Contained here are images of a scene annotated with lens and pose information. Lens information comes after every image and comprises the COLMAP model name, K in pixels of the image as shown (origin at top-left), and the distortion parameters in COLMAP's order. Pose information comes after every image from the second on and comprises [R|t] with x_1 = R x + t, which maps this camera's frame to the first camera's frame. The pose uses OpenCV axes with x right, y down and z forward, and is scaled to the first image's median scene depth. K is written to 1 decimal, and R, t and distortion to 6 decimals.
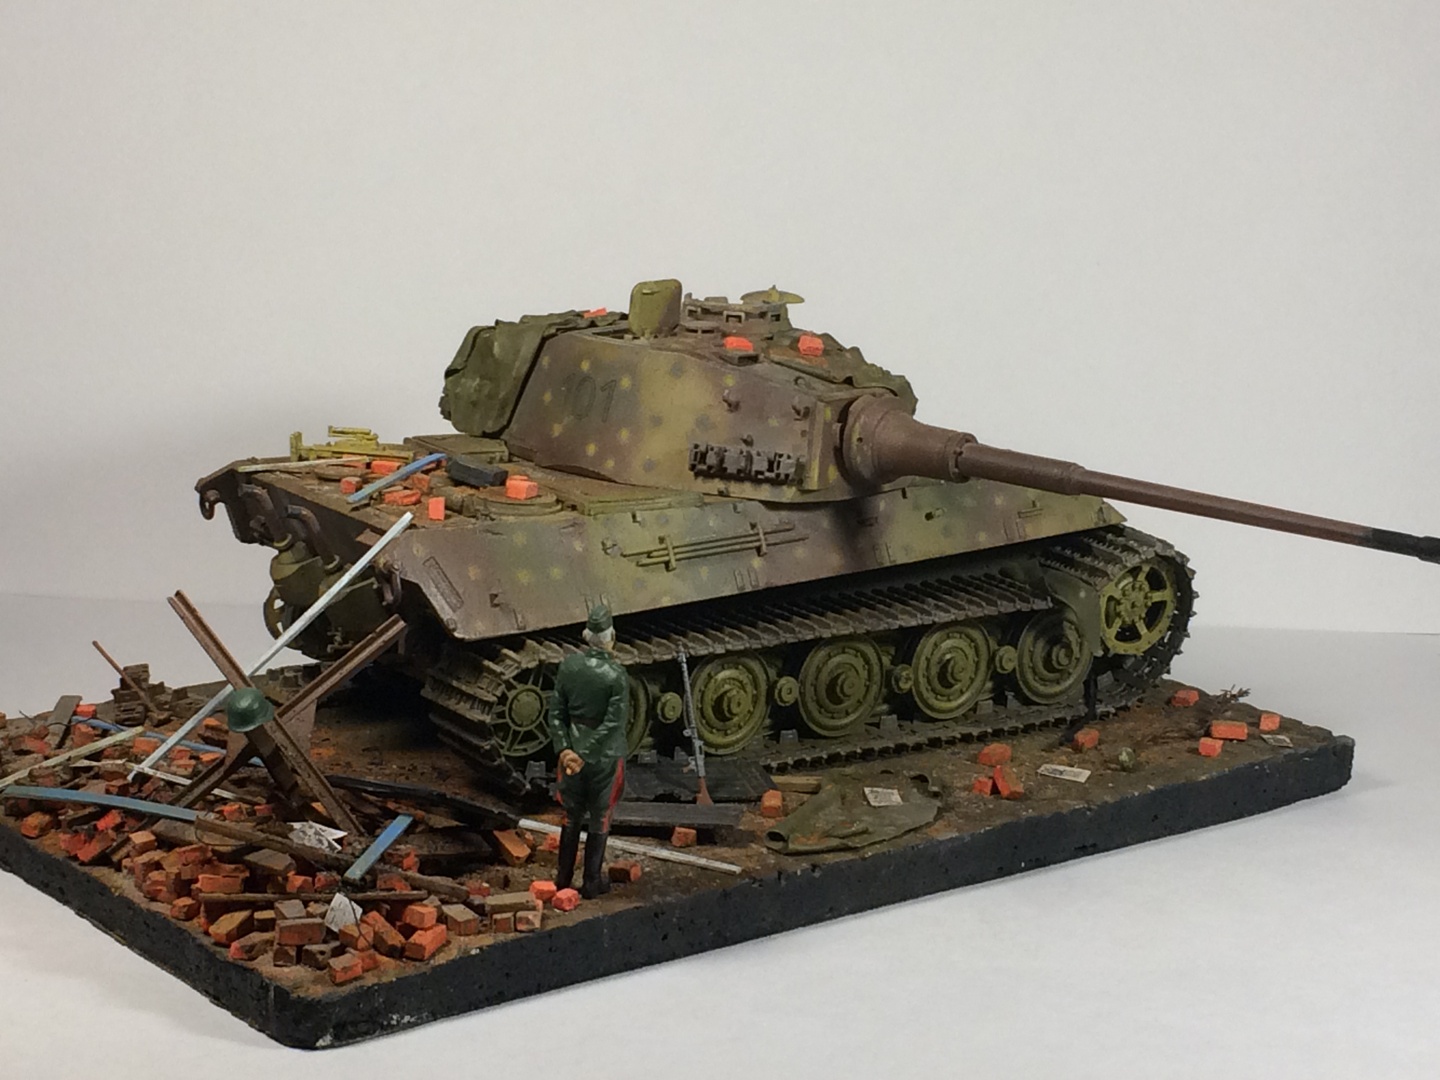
lens RADIAL K [[2978.4, 0, 720.0], [0, 2978.4, 540.0], [0, 0, 1]] dist [0.021750, 0.006783]
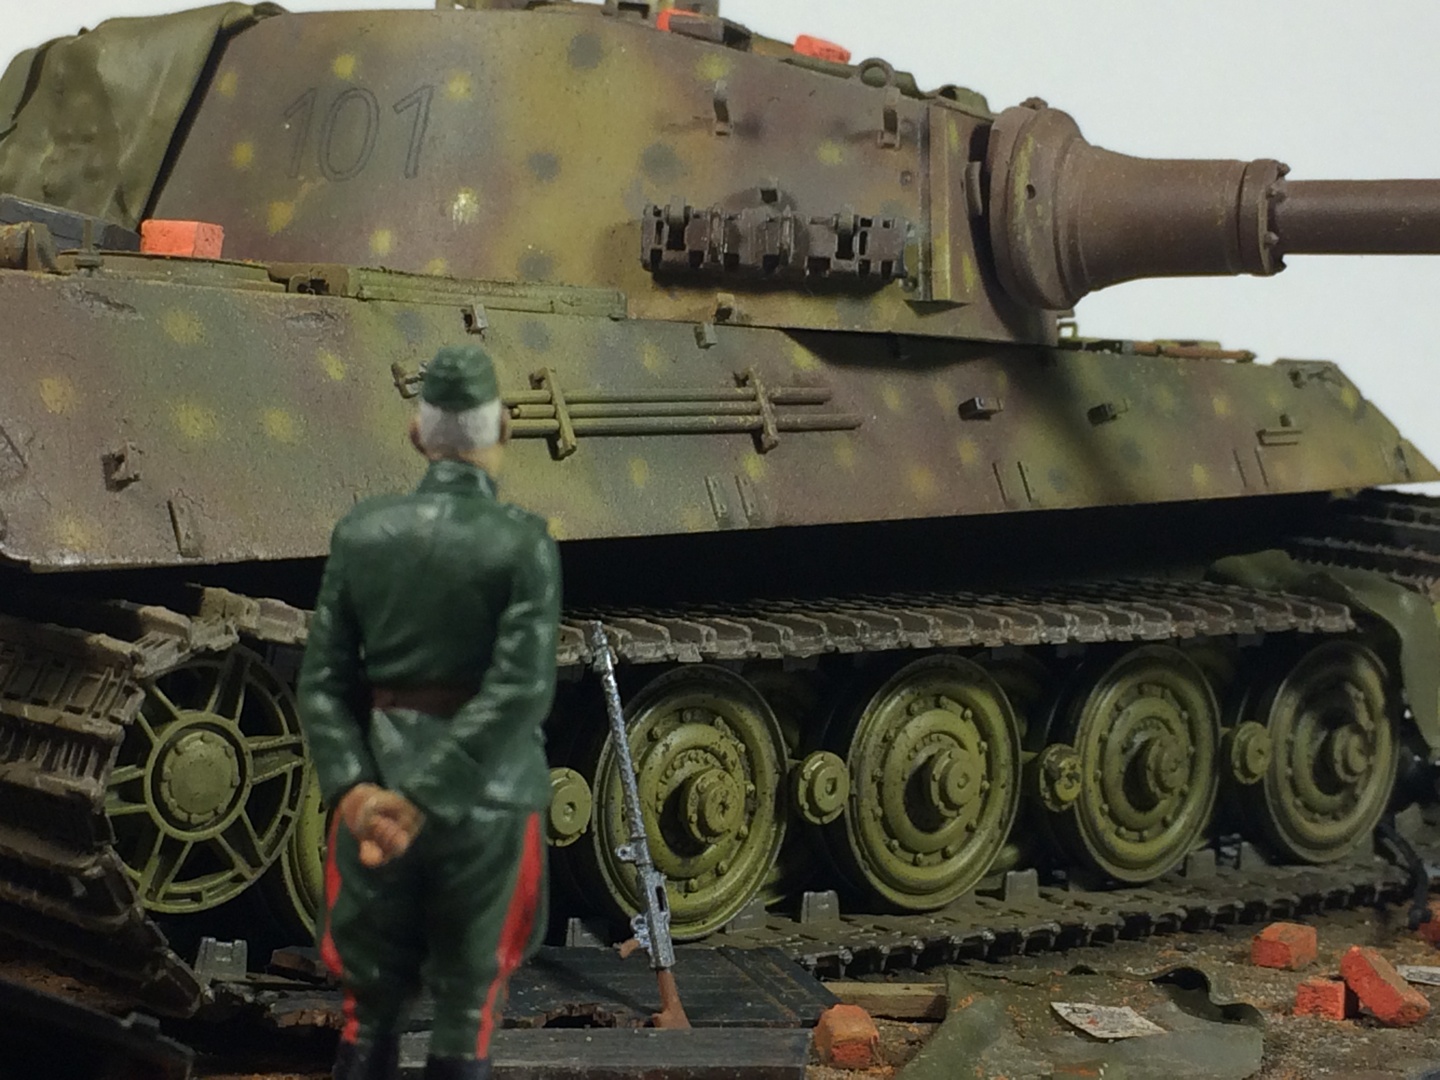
lens RADIAL K [[3003.6, 0, 673.5], [0, 3003.6, 539.0], [0, 0, 1]] dist [0.026377, 0.095424]
pose [[0.992377, -0.007025, 0.123036, -0.050279], [0.026417, 0.987292, -0.156704, 0.082976], [-0.120372, 0.158760, 0.979952, 0.598532]]
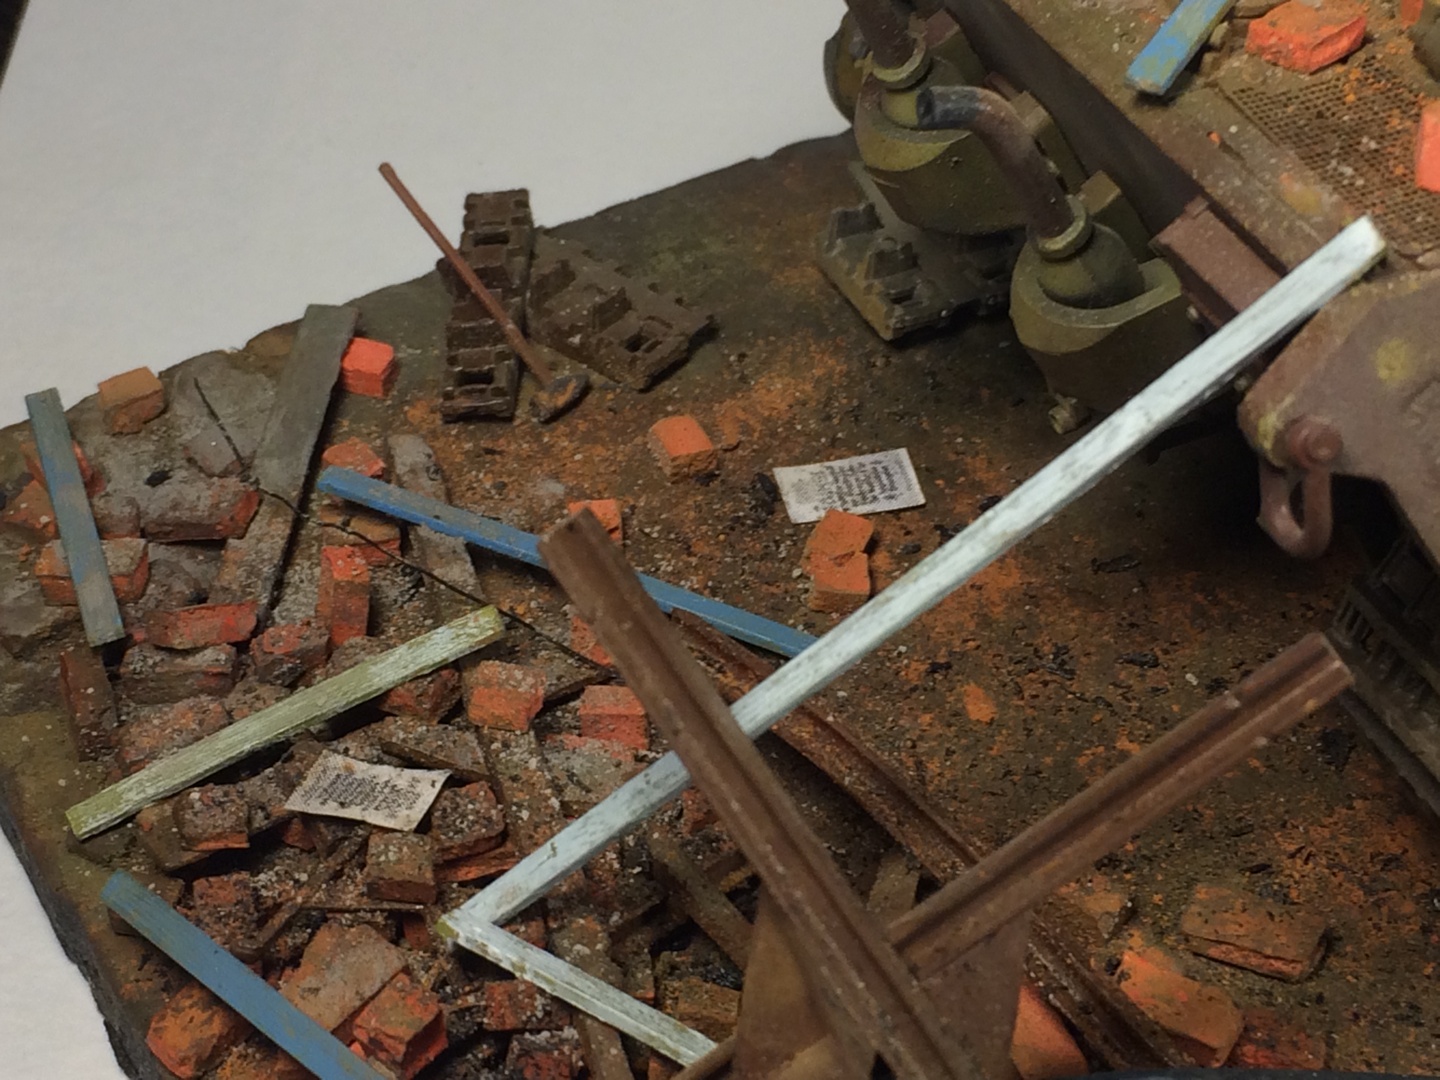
lens RADIAL K [[3065.3, 0, 720.0], [0, 3065.3, 540.0], [0, 0, 1]] dist [0.032362, 0.237689]
pose [[0.986820, 0.075177, -0.143301, -0.113631], [0.001788, 0.880420, 0.474190, -0.114038], [0.161813, -0.468197, 0.868682, 0.677436]]
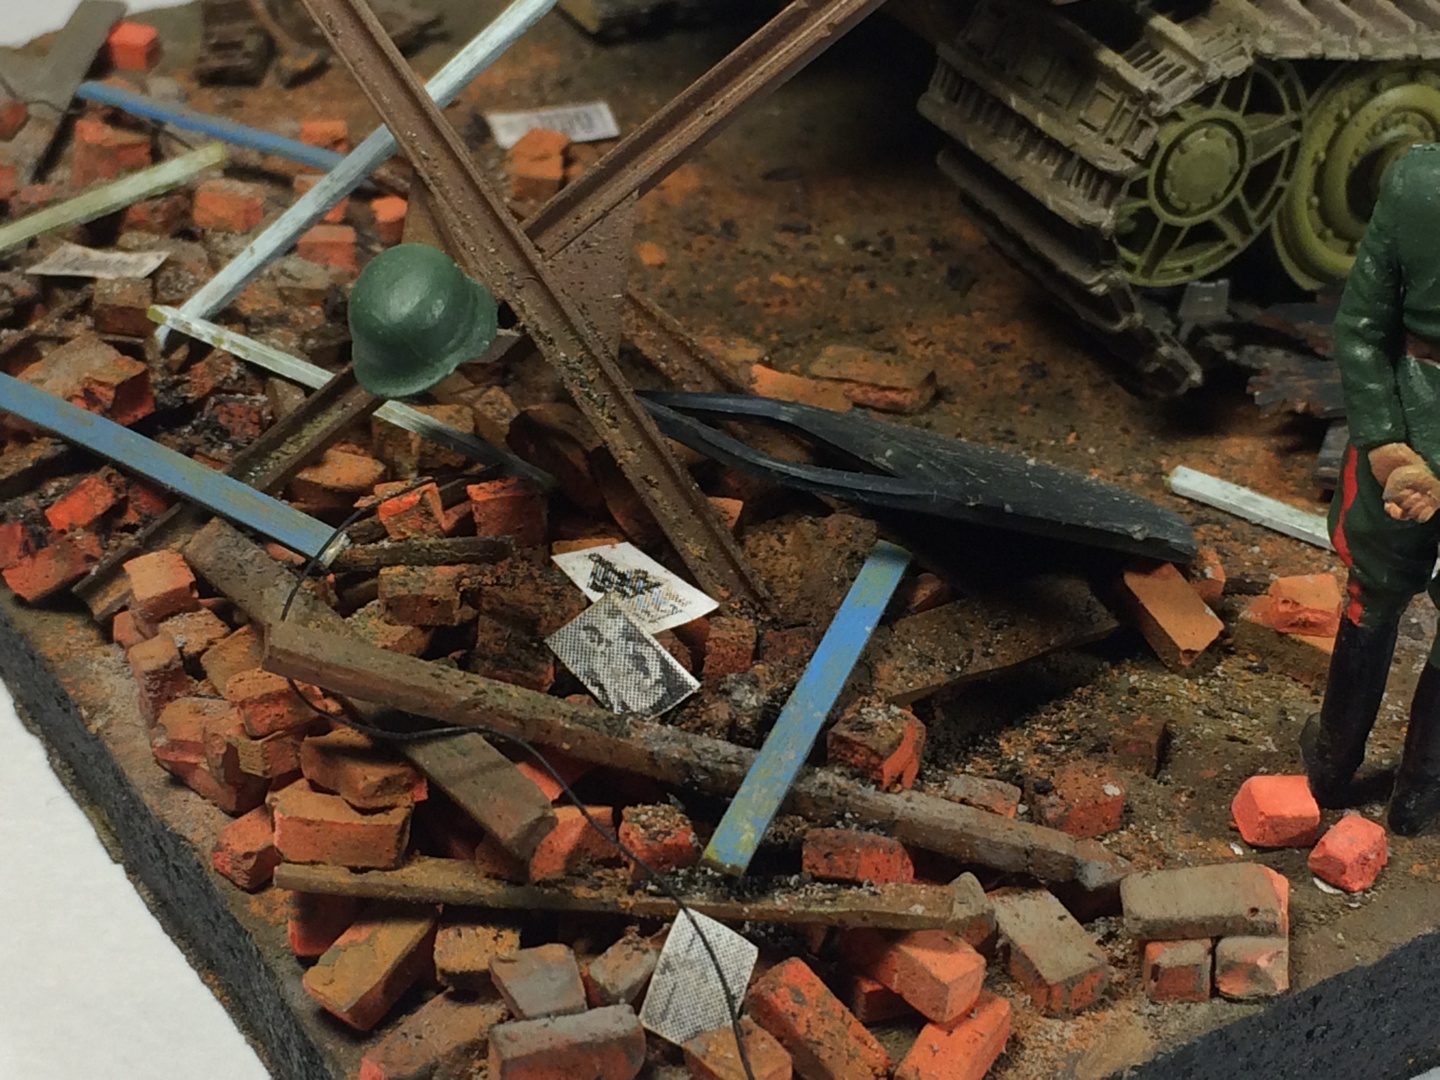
lens RADIAL K [[3065.3, 0, 720.0], [0, 3065.3, 540.0], [0, 0, 1]] dist [0.032362, 0.237689]
pose [[0.991185, 0.054453, -0.120781, -0.072420], [-0.010454, 0.940938, 0.338418, -0.027720], [0.132075, -0.334172, 0.933212, 0.589935]]
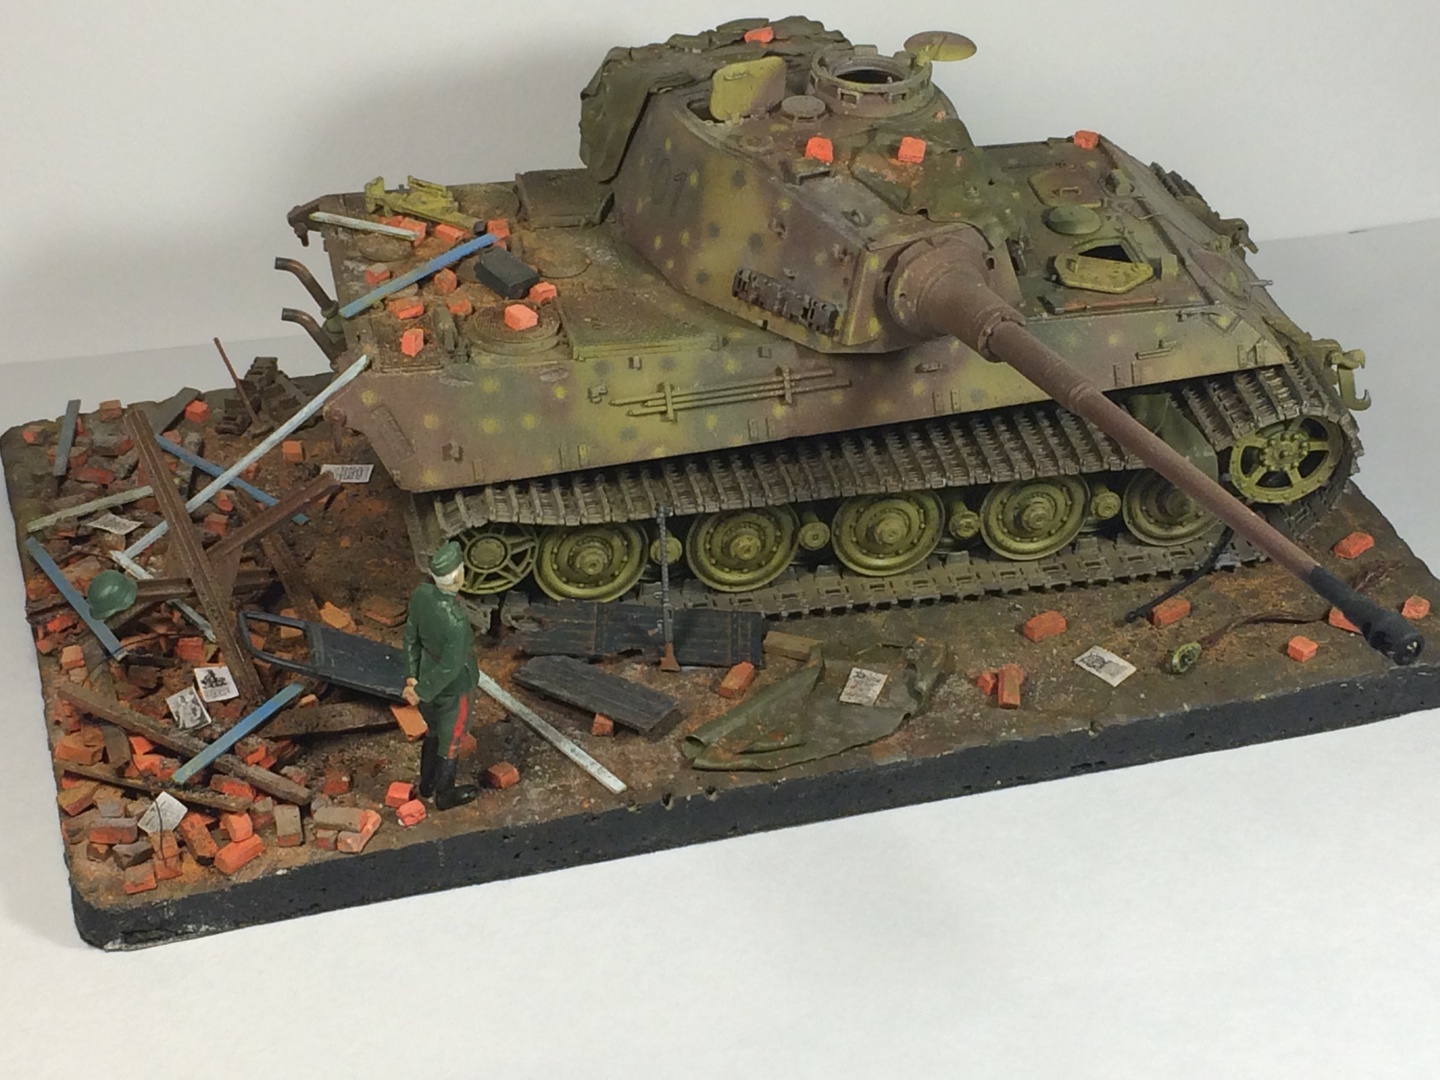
lens RADIAL K [[2873.9, 0, 720.0], [0, 2873.9, 540.0], [0, 0, 1]] dist [0.020239, -0.094875]
pose [[0.919733, 0.190490, -0.343226, 0.311928], [-0.059513, 0.931923, 0.357739, -0.275468], [0.388006, -0.308598, 0.868458, 0.204056]]
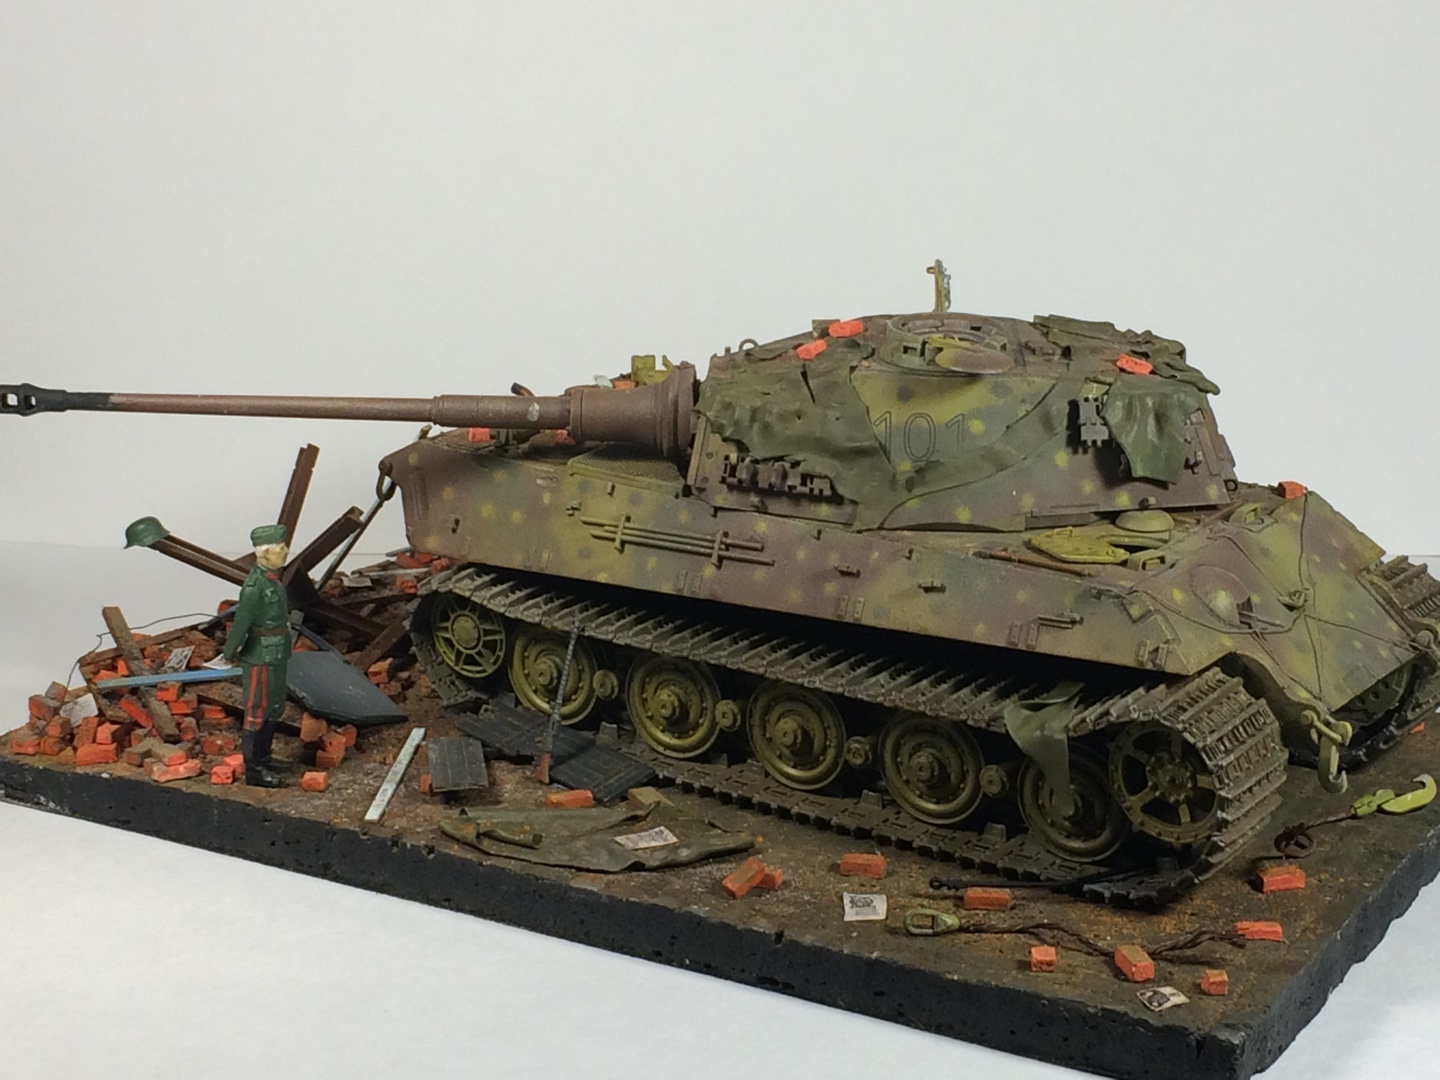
lens RADIAL K [[3065.3, 0, 720.0], [0, 3065.3, 540.0], [0, 0, 1]] dist [0.032362, 0.237689]
pose [[0.344644, 0.232379, -0.909517, 0.899808], [-0.192239, 0.965814, 0.173917, -0.172339], [0.918839, 0.114905, 0.377534, 0.639088]]
